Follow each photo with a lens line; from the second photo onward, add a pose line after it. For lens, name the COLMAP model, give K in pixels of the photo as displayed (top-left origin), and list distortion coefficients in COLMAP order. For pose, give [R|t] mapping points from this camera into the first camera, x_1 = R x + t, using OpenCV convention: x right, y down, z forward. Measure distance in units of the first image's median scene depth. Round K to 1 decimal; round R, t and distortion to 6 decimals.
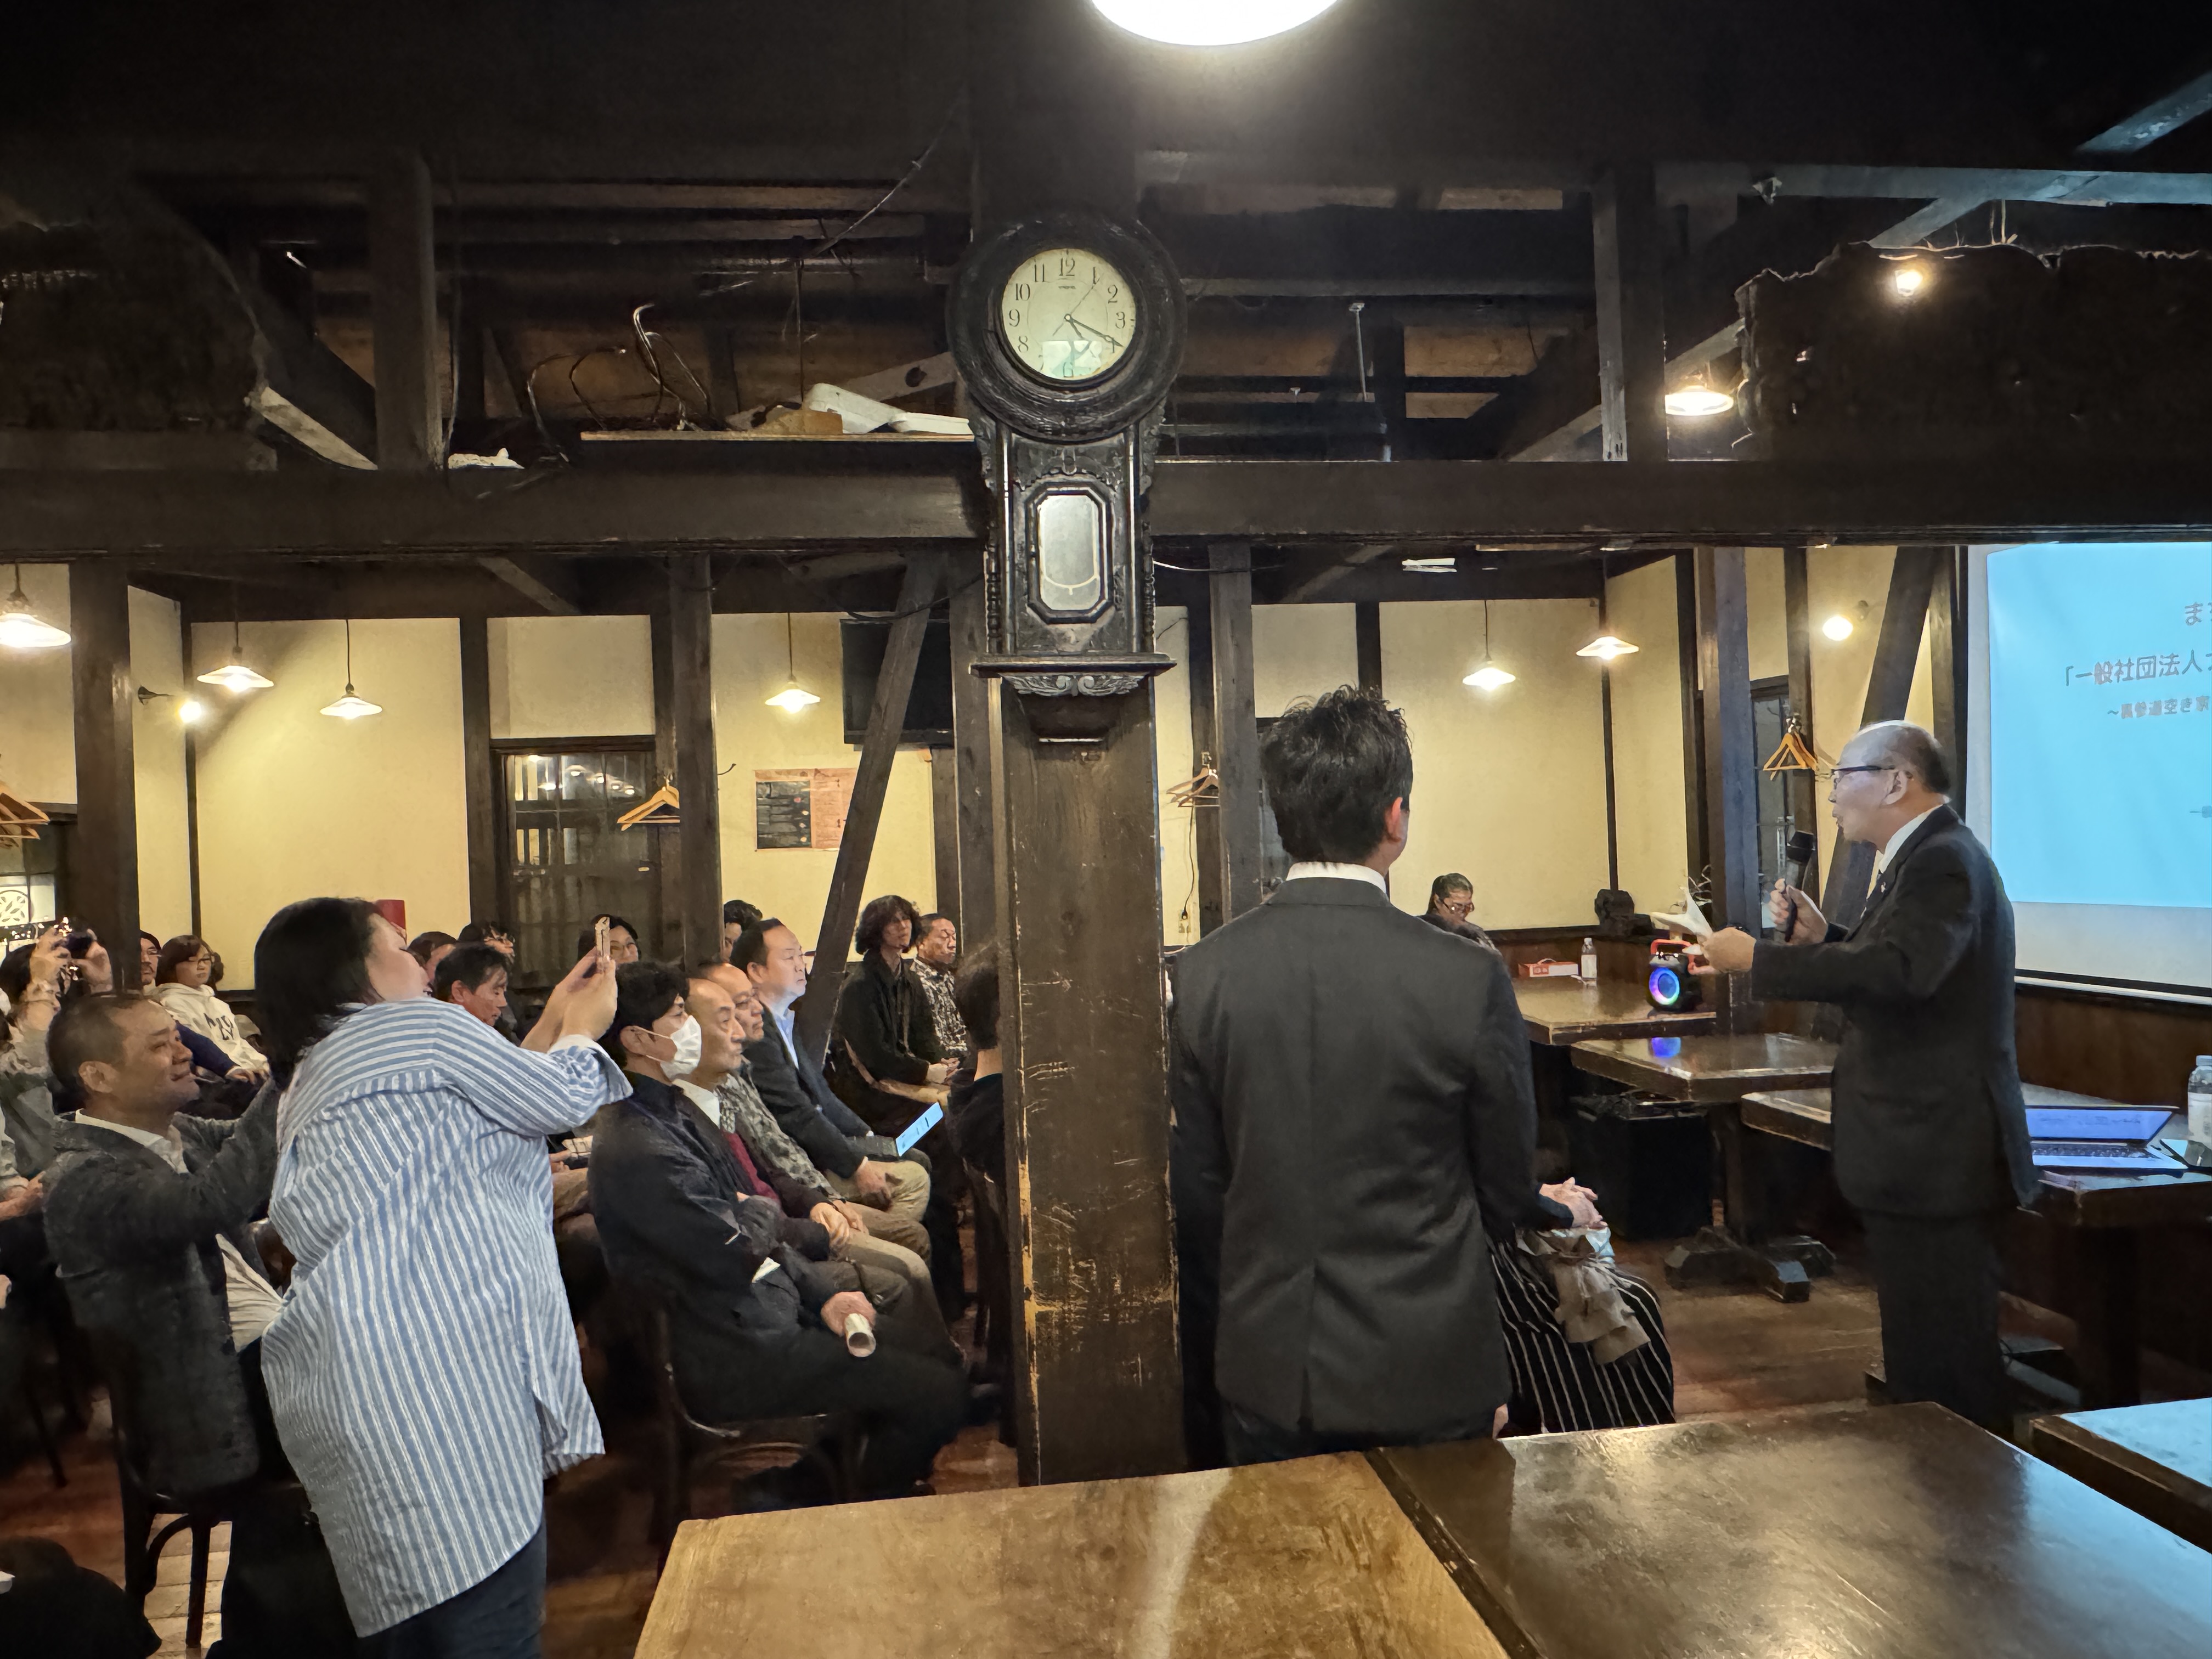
lens RADIAL K [[1552.6, 0, 1103.7], [0, 1552.6, 830.5], [0, 0, 1]] dist [-0.003956, -0.000098]
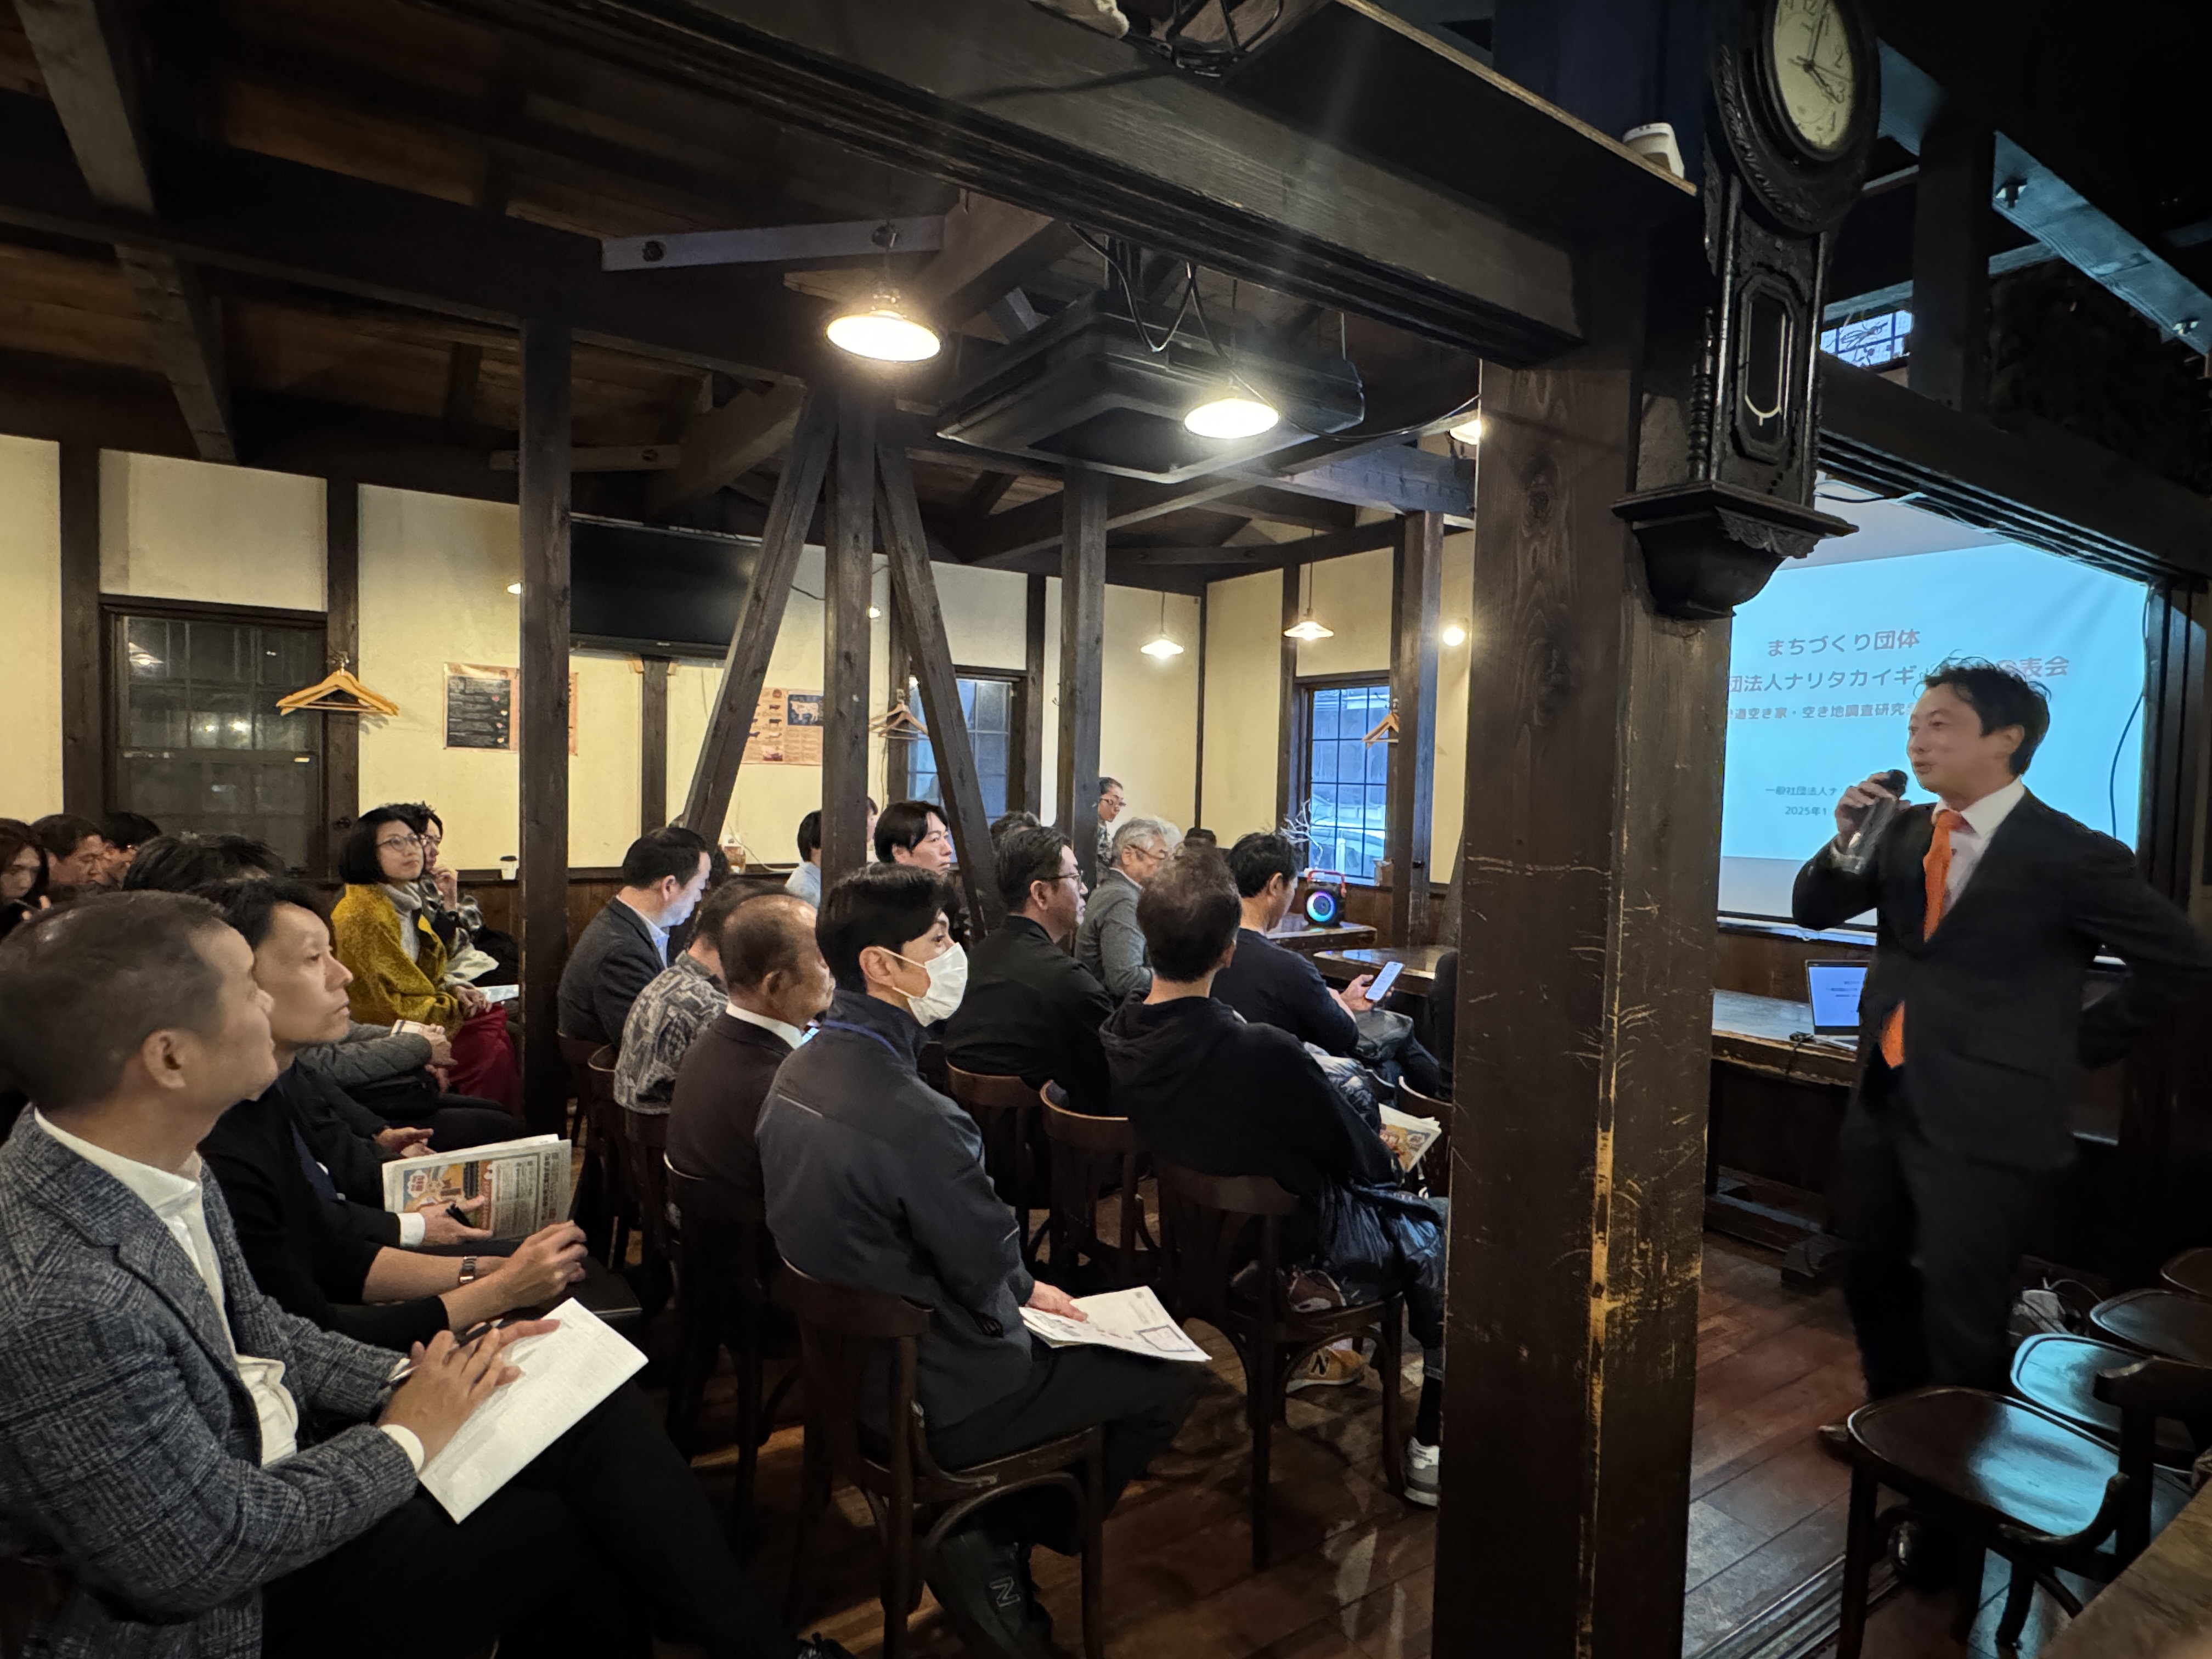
lens RADIAL K [[1183.8, 0, 1107.0], [0, 1183.8, 834.3], [0, 0, 1]] dist [-0.004979, -0.000700]
pose [[0.900898, 0.041377, 0.432054, -0.179884], [-0.061284, 0.997599, 0.032248, 0.018475], [-0.429683, -0.055530, 0.901271, 0.183454]]
